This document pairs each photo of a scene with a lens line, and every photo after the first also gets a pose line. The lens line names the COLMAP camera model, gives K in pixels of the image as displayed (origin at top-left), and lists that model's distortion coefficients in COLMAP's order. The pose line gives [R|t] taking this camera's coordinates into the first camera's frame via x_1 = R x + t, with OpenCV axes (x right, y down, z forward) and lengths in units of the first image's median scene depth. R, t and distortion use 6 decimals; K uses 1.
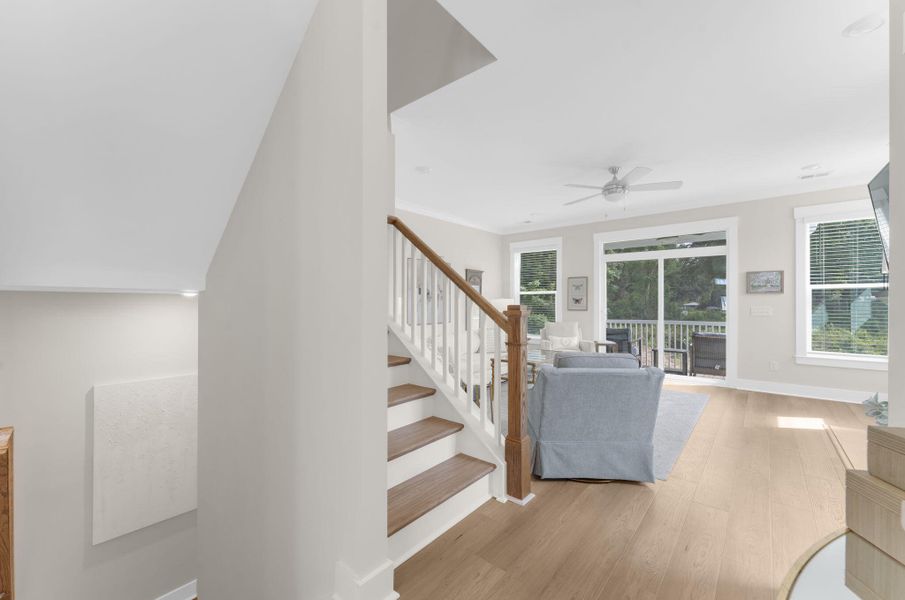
lens RADIAL K [[367.9, 0, 443.4], [0, 367.9, 303.7], [0, 0, 1]] dist [-0.000418, 0.000610]
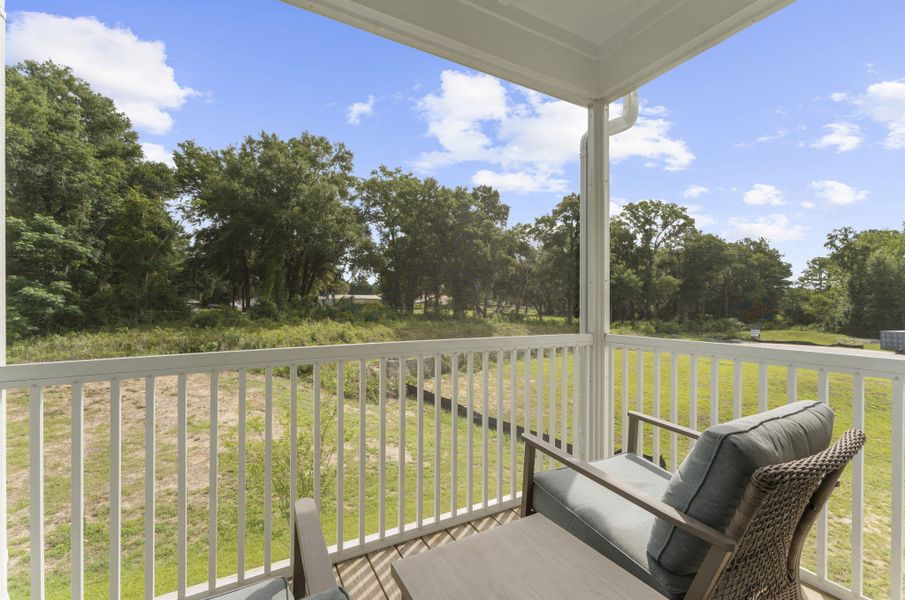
lens RADIAL K [[369.9, 0, 452.6], [0, 369.9, 301.5], [0, 0, 1]] dist [0.000361, -0.000243]
pose [[0.349880, 0.002753, 0.936790, 0.494160], [-0.003650, 0.999992, -0.001576, 0.019201], [-0.936787, -0.002868, 0.349887, 1.067168]]
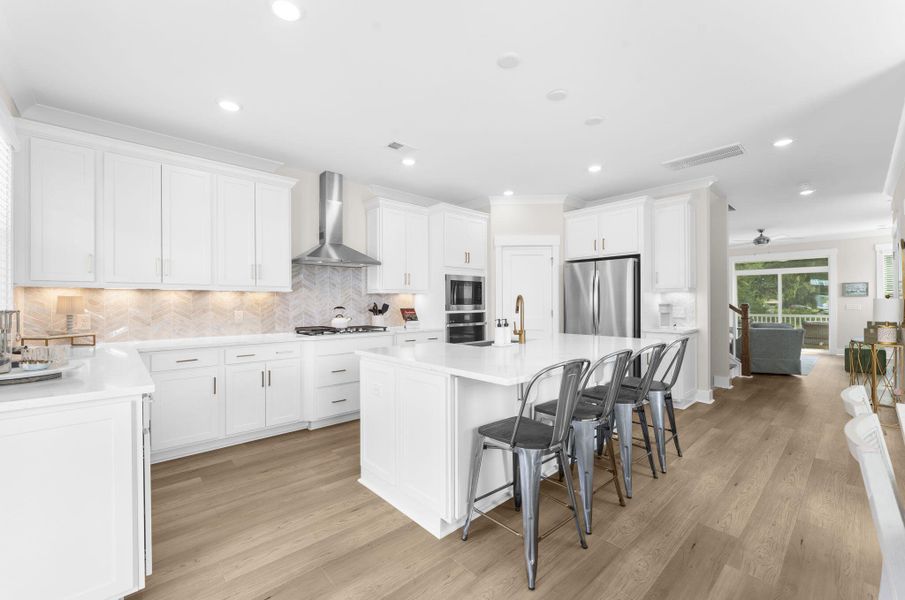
lens RADIAL K [[369.9, 0, 444.4], [0, 369.9, 300.5], [0, 0, 1]] dist [0.000361, -0.000243]
pose [[0.991345, -0.005403, -0.131168, -0.612741], [0.004547, 0.999966, -0.006826, -0.005029], [0.131201, 0.006170, 0.991337, -0.737735]]
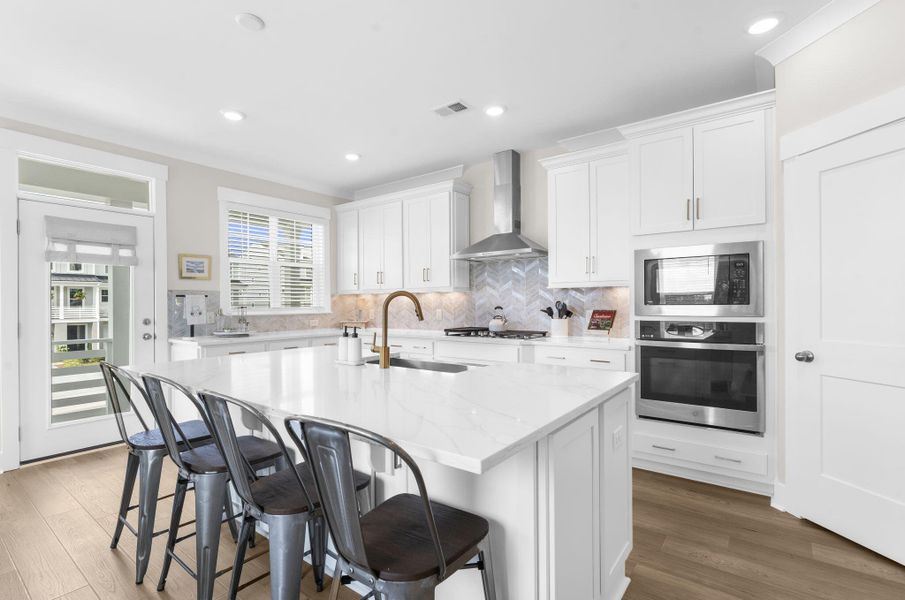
lens RADIAL K [[426.7, 0, 439.2], [0, 426.7, 305.4], [0, 0, 1]] dist [-0.003406, 0.001483]
pose [[0.049787, 0.004802, -0.998748, -0.218316], [0.006775, 0.999964, 0.005146, -0.005005], [0.998737, -0.007023, 0.049753, -0.215292]]
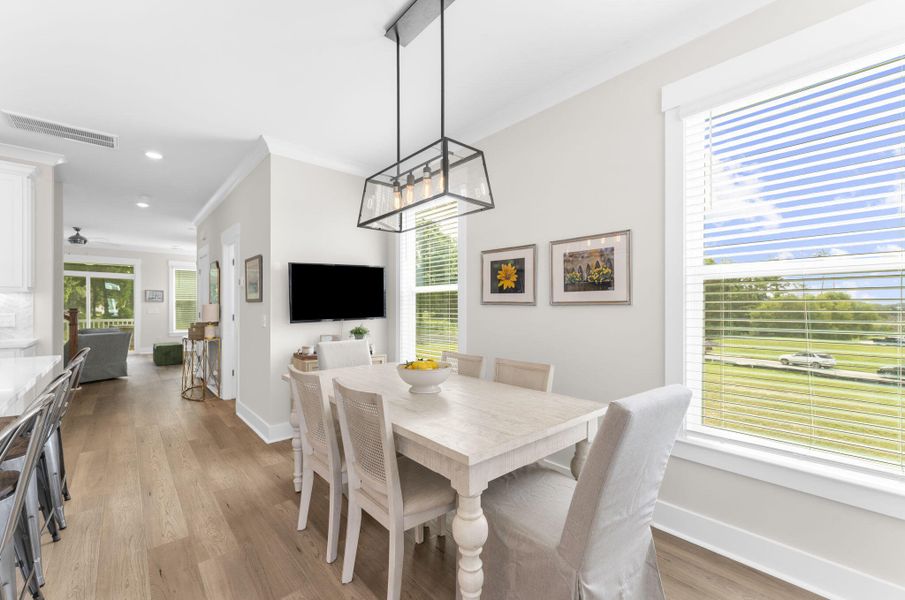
lens RADIAL K [[369.9, 0, 444.0], [0, 369.9, 306.8], [0, 0, 1]] dist [0.000361, -0.000243]
pose [[0.145006, 0.001909, 0.989429, -0.695232], [-0.003480, 0.999993, -0.001419, -0.004294], [-0.989425, -0.003238, 0.145012, -0.658058]]
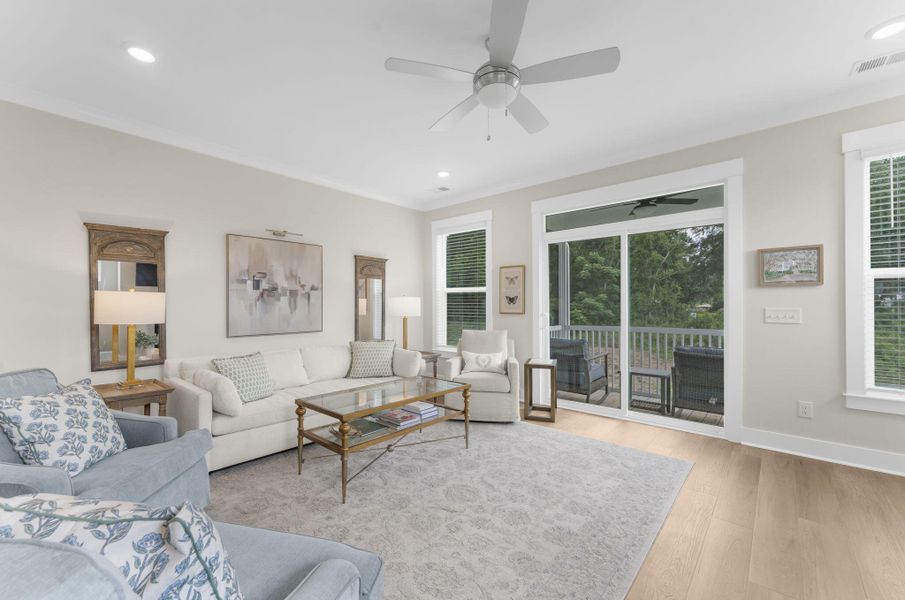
lens RADIAL K [[369.9, 0, 443.3], [0, 369.9, 303.0], [0, 0, 1]] dist [0.000361, -0.000243]
pose [[0.999774, -0.000568, -0.021233, 0.285282], [0.000421, 0.999976, -0.006946, 0.003703], [0.021236, 0.006935, 0.999750, 0.339499]]
